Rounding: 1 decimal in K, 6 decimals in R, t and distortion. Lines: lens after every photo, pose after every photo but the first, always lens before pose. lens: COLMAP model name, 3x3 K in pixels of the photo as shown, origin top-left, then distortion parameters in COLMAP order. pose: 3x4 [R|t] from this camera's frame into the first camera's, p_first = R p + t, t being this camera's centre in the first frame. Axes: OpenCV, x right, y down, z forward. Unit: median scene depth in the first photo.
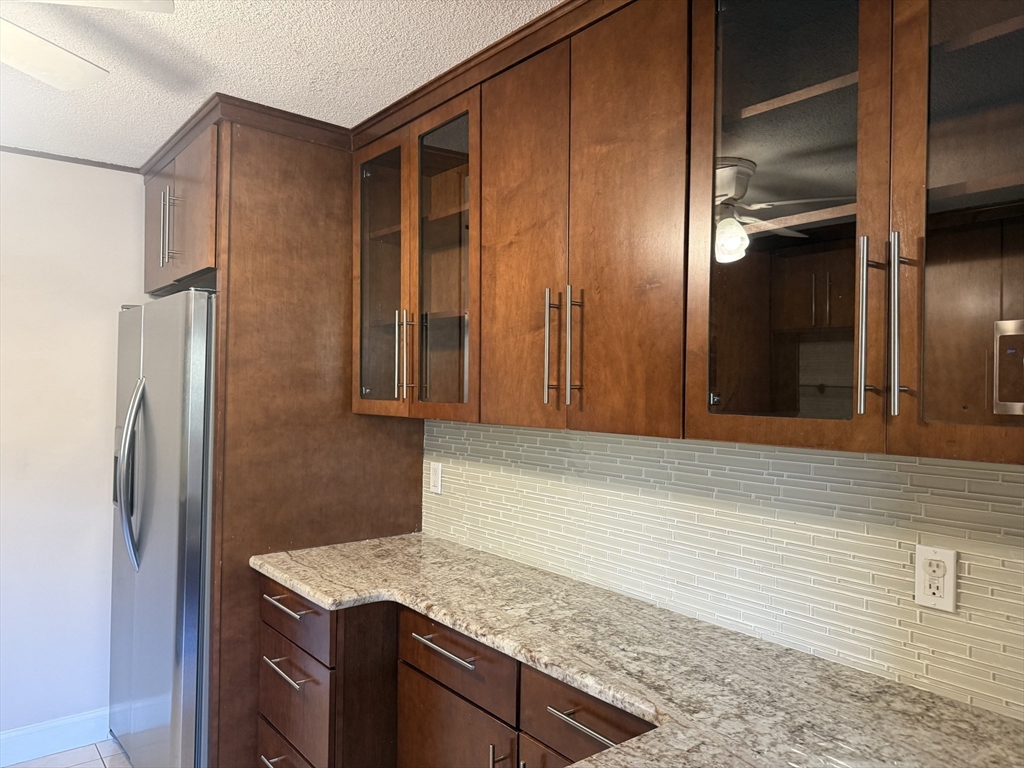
lens RADIAL K [[722.8, 0, 520.8], [0, 722.8, 387.7], [0, 0, 1]] dist [0.059558, -0.087958]
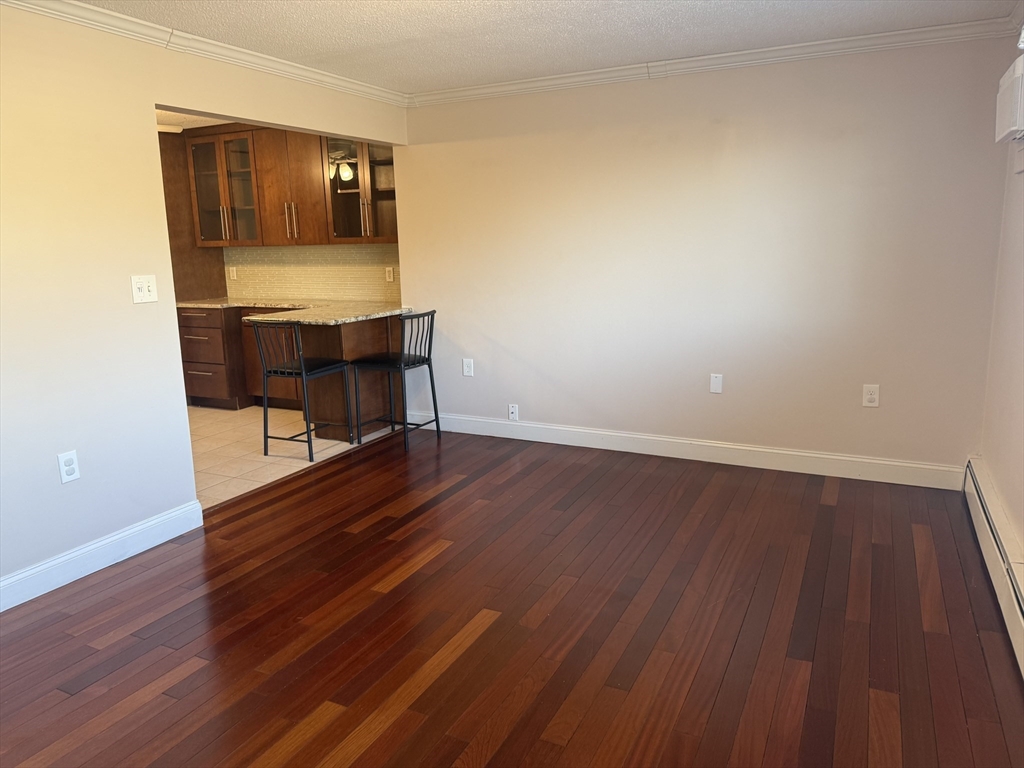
lens RADIAL K [[722.8, 0, 509.9], [0, 722.8, 377.4], [0, 0, 1]] dist [0.059558, -0.087958]
pose [[0.908023, -0.112144, 0.403630, -0.401741], [0.035681, 0.980706, 0.192207, 0.038886], [-0.417397, -0.160126, 0.894505, -2.204215]]
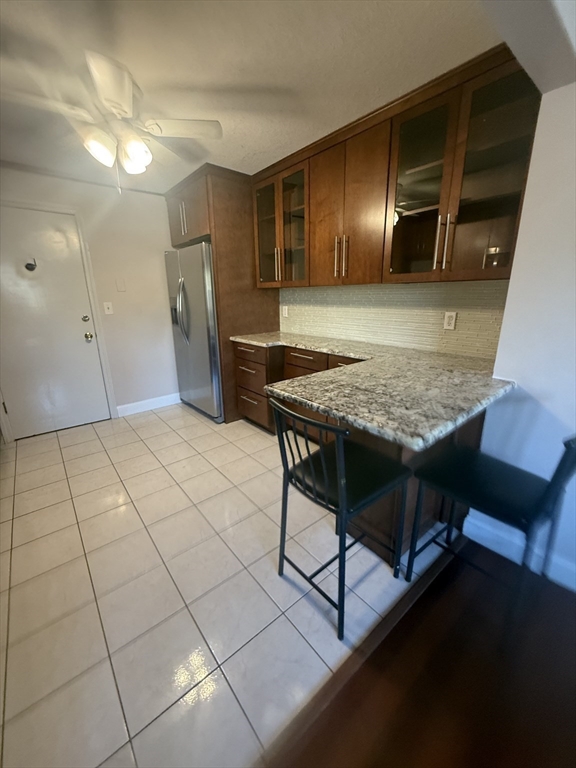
lens RADIAL K [[308.9, 0, 288.2], [0, 308.9, 382.7], [0, 0, 1]] dist [-0.000648, -0.000017]
pose [[0.999464, -0.031961, 0.007127, -0.164144], [0.028721, 0.960153, 0.277995, 0.072798], [-0.015727, -0.277642, 0.960556, -0.353498]]
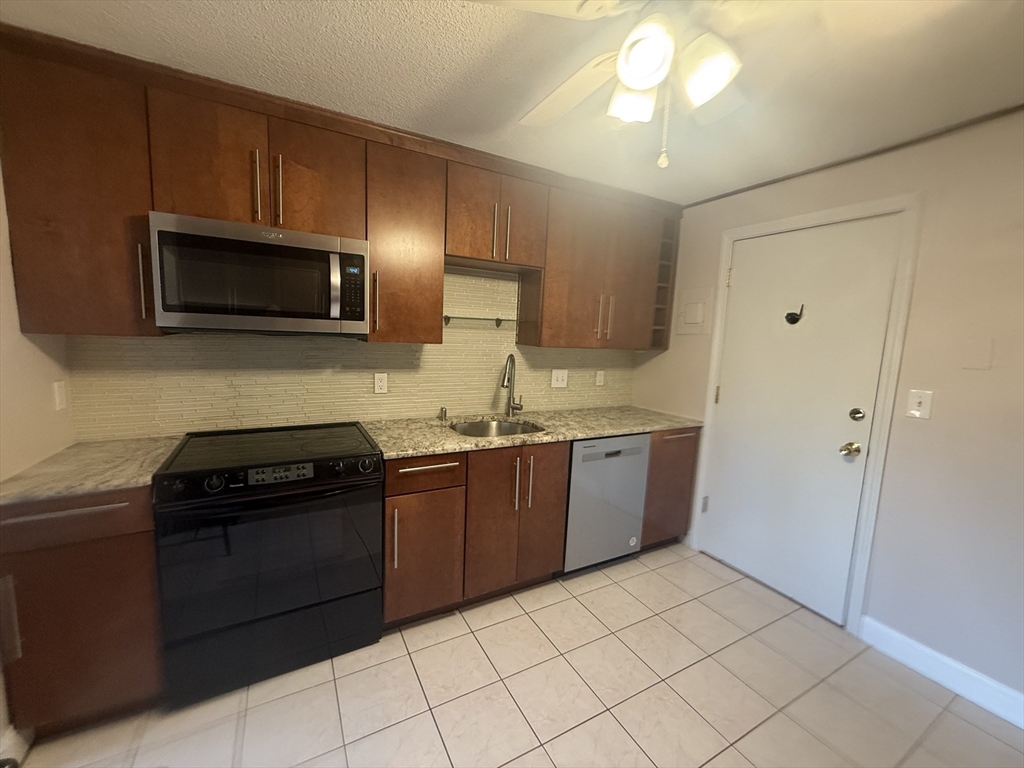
lens RADIAL K [[411.9, 0, 499.4], [0, 411.9, 386.8], [0, 0, 1]] dist [-0.000648, -0.000017]
pose [[-0.183972, 0.101816, -0.977644, -0.023554], [-0.041220, 0.992947, 0.111166, 0.023376], [0.982067, 0.060750, -0.178477, 0.537103]]
